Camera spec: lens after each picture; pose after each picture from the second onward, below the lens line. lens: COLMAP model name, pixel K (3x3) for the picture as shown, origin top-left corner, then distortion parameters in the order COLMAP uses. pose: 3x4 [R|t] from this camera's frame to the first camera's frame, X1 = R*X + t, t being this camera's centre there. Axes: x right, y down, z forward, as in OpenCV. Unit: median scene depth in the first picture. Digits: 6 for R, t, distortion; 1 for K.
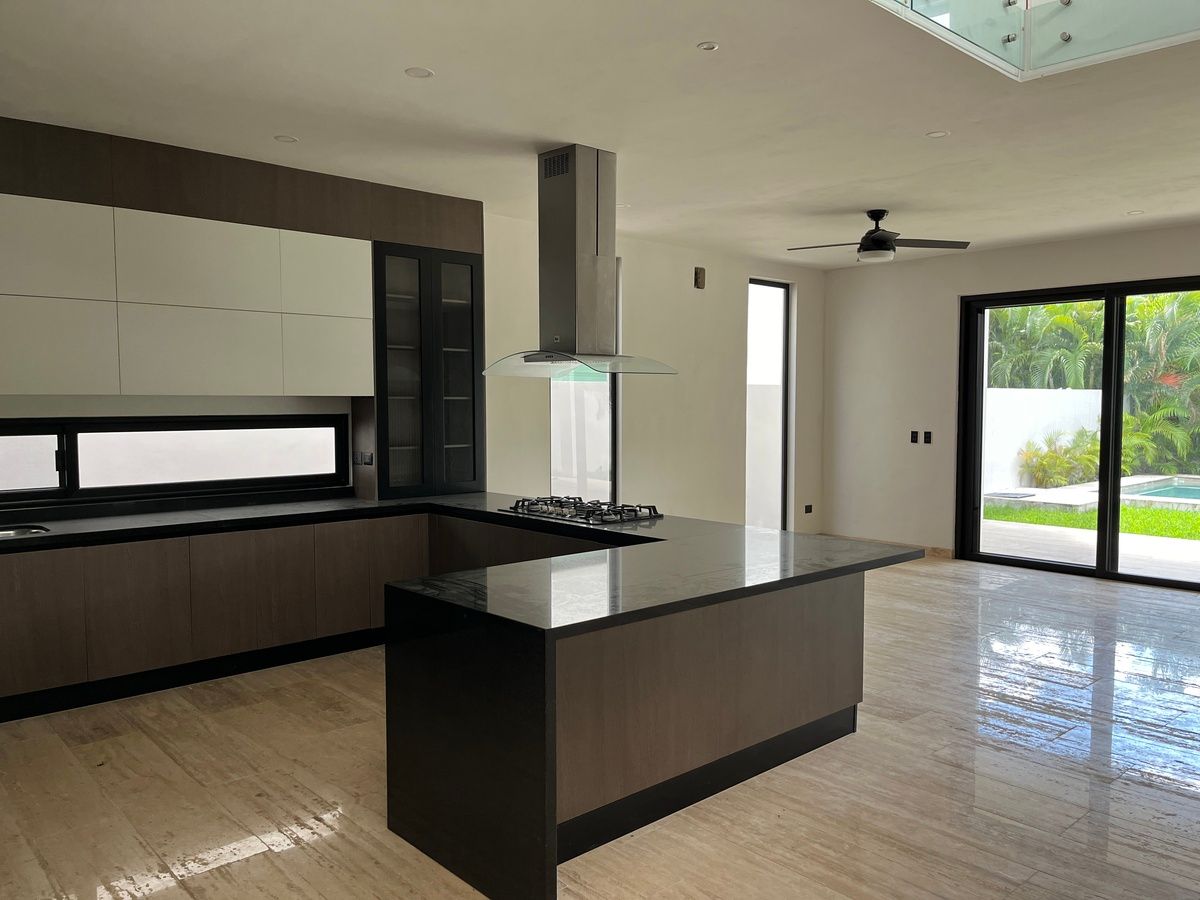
lens RADIAL K [[902.0, 0, 603.9], [0, 902.0, 453.9], [0, 0, 1]] dist [0.061098, -0.061407]
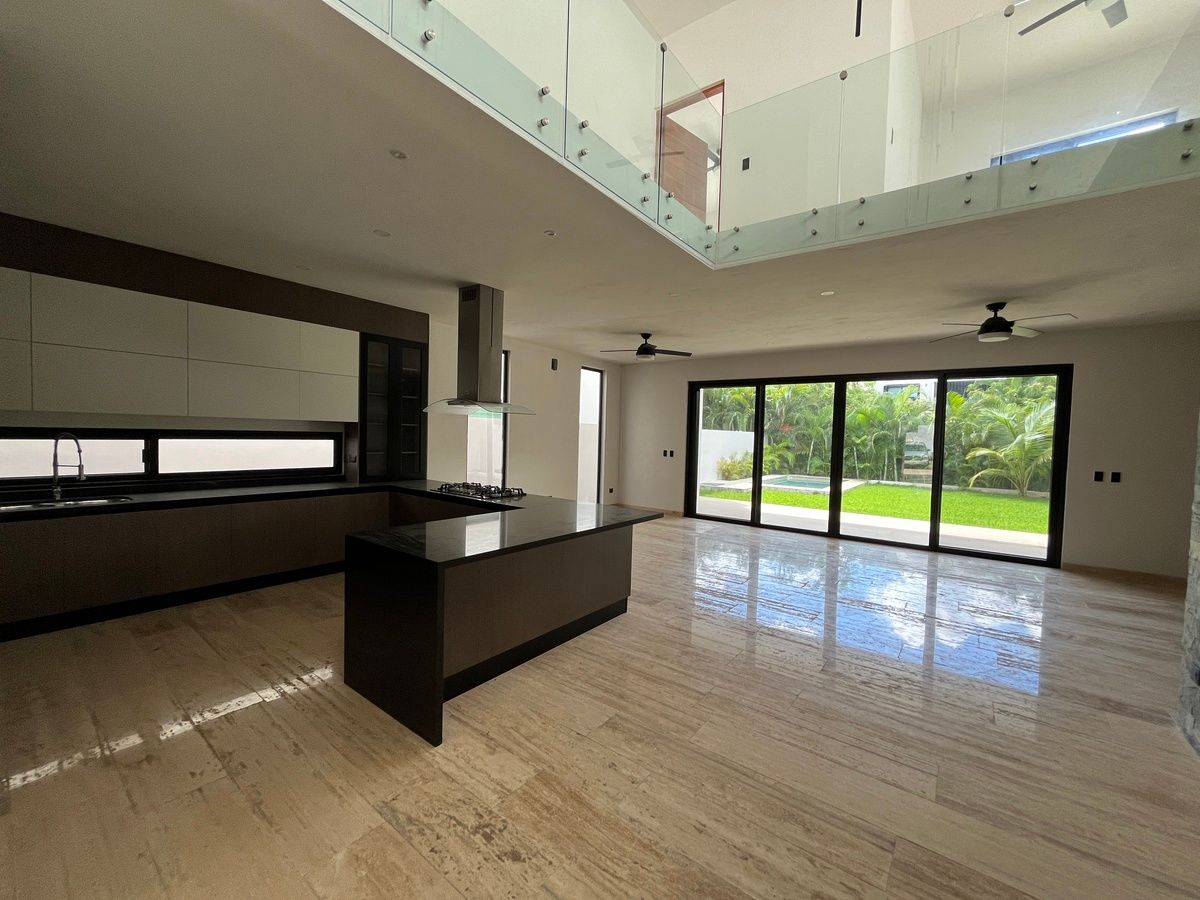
lens RADIAL K [[483.2, 0, 587.4], [0, 483.2, 449.7], [0, 0, 1]] dist [0.000546, 0.000609]
pose [[0.986478, 0.021961, 0.162413, 0.027387], [-0.018428, 0.999560, -0.023224, 0.001186], [-0.162852, 0.019917, 0.986449, 0.035793]]
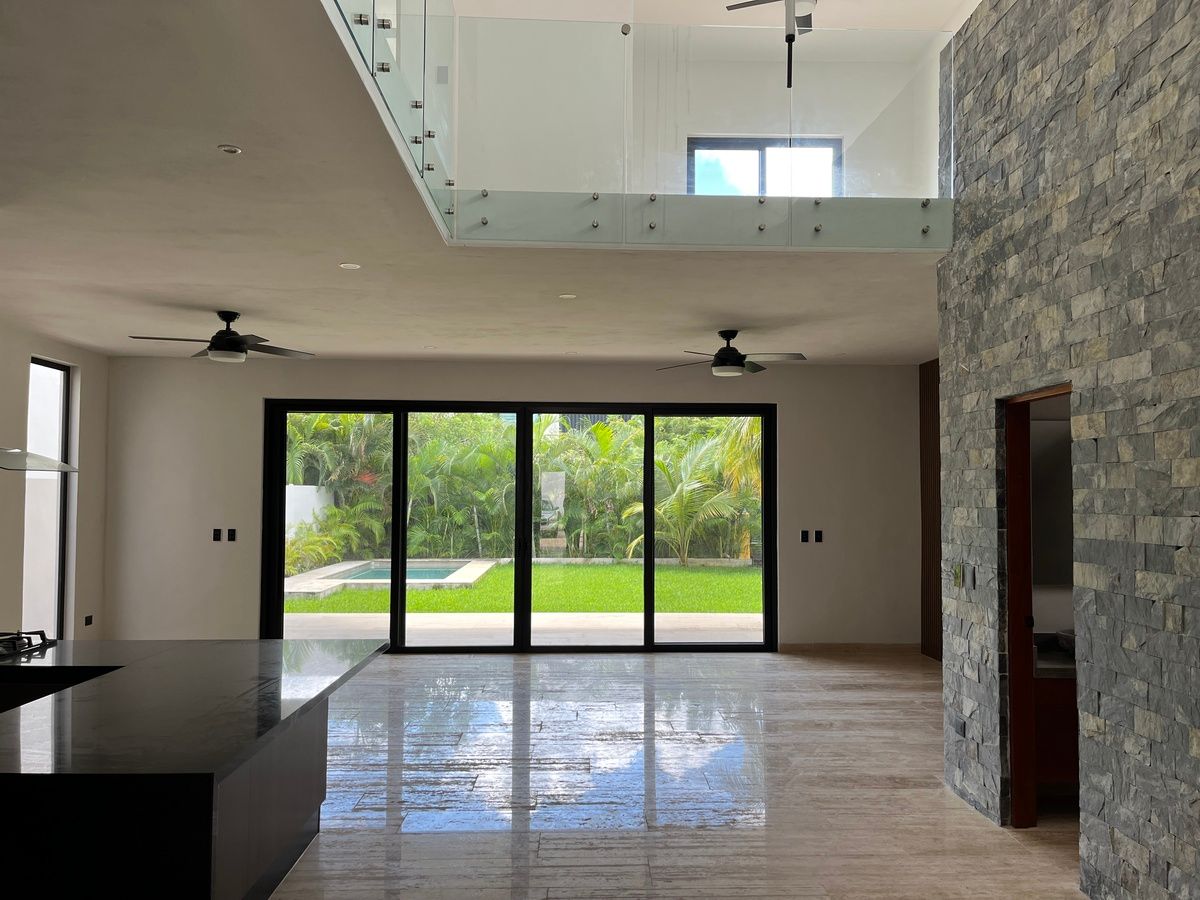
lens RADIAL K [[902.0, 0, 603.3], [0, 902.0, 459.1], [0, 0, 1]] dist [0.061098, -0.061407]
pose [[0.665873, 0.032750, 0.745346, -0.236029], [0.038981, 0.996144, -0.078595, -0.012851], [-0.745047, 0.081388, 0.662028, 0.046439]]
